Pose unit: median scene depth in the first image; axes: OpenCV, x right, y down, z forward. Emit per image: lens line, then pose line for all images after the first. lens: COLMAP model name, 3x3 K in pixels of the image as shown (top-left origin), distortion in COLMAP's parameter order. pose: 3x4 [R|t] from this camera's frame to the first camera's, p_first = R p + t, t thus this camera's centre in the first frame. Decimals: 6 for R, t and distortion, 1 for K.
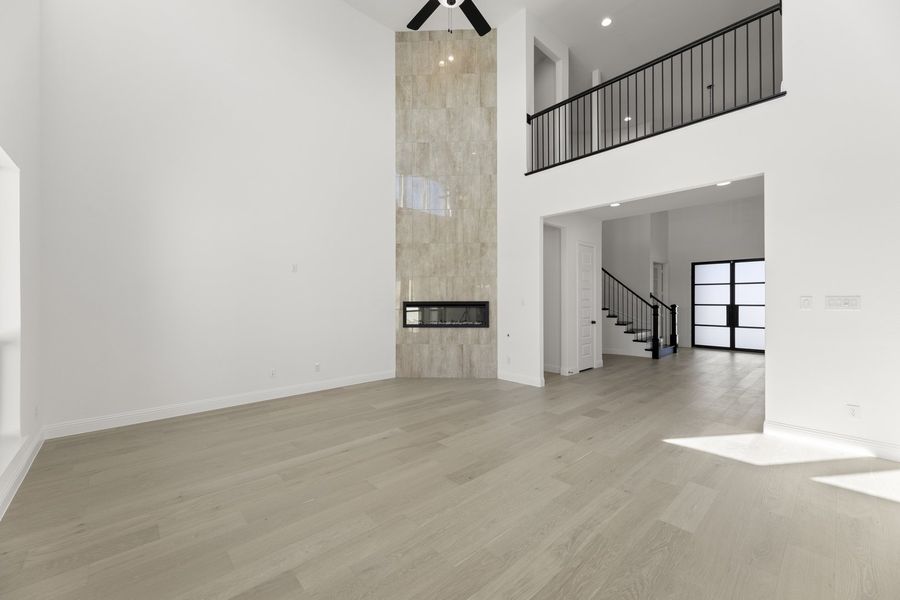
lens RADIAL K [[362.9, 0, 447.3], [0, 362.9, 300.8], [0, 0, 1]] dist [0.001539, 0.000358]
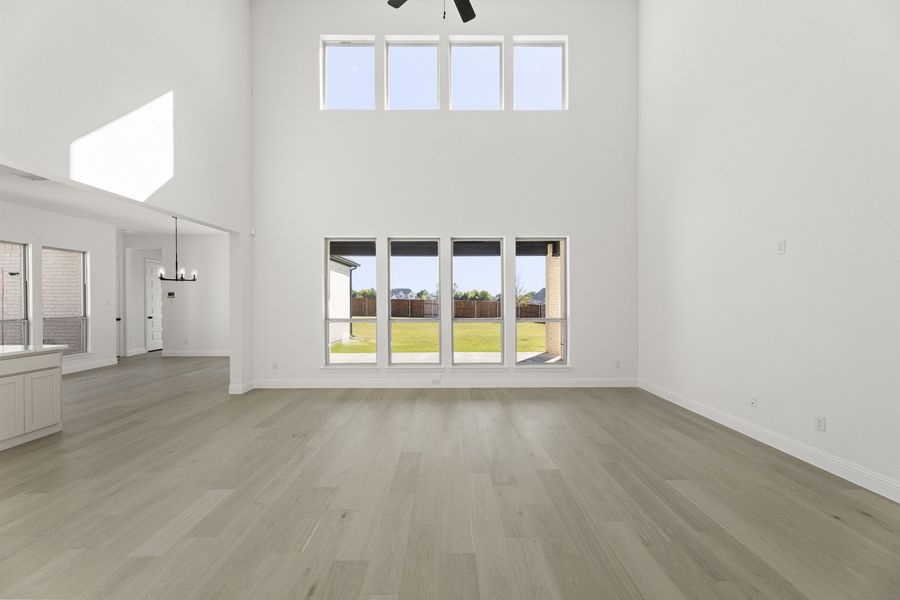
lens RADIAL K [[362.9, 0, 446.9], [0, 362.9, 320.4], [0, 0, 1]] dist [0.001539, 0.000358]
pose [[-0.673474, 0.042566, -0.737985, 0.344165], [0.002191, 0.998451, 0.055591, 0.000113], [0.739208, 0.035822, -0.672524, 0.810802]]
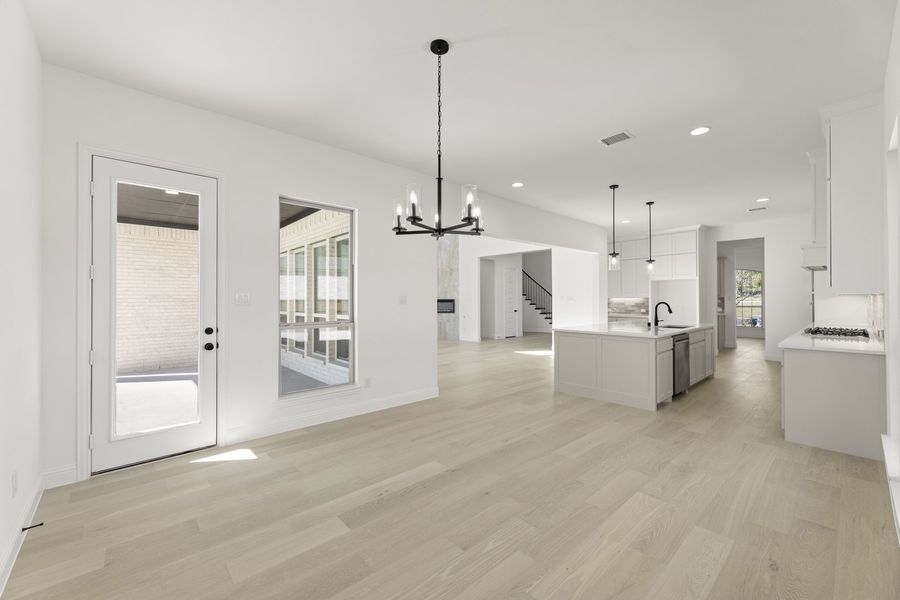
lens RADIAL K [[362.9, 0, 450.9], [0, 362.9, 303.1], [0, 0, 1]] dist [0.001539, 0.000358]
pose [[0.999990, -0.004131, -0.001670, 0.098646], [0.004143, 0.999967, 0.006933, 0.008380], [0.001641, -0.006940, 0.999975, -0.916365]]
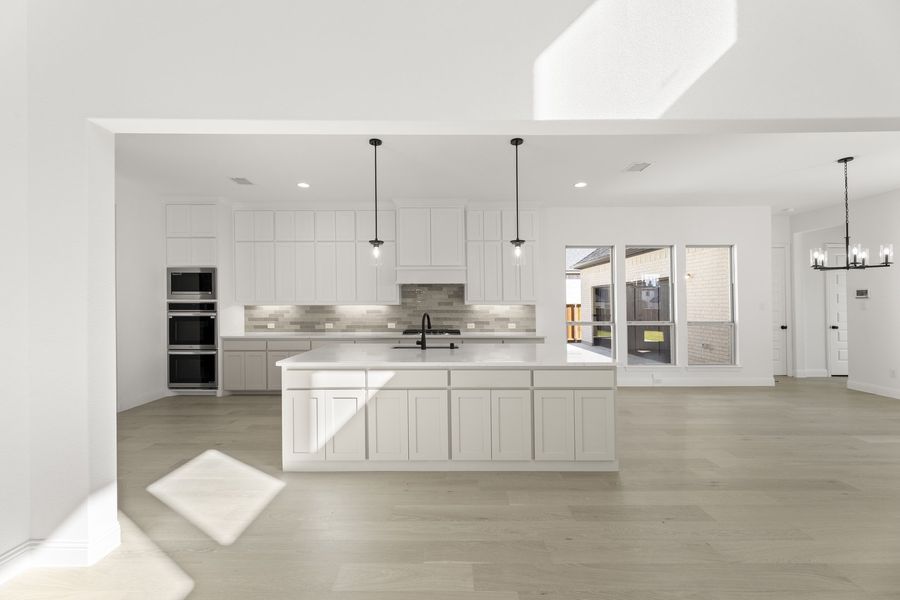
lens RADIAL K [[362.9, 0, 451.0], [0, 362.9, 292.3], [0, 0, 1]] dist [0.001539, 0.000358]
pose [[-0.738497, 0.023913, 0.673832, 0.170475], [0.002305, 0.999455, -0.032942, 0.000177], [-0.674253, -0.022774, -0.738150, 0.420403]]
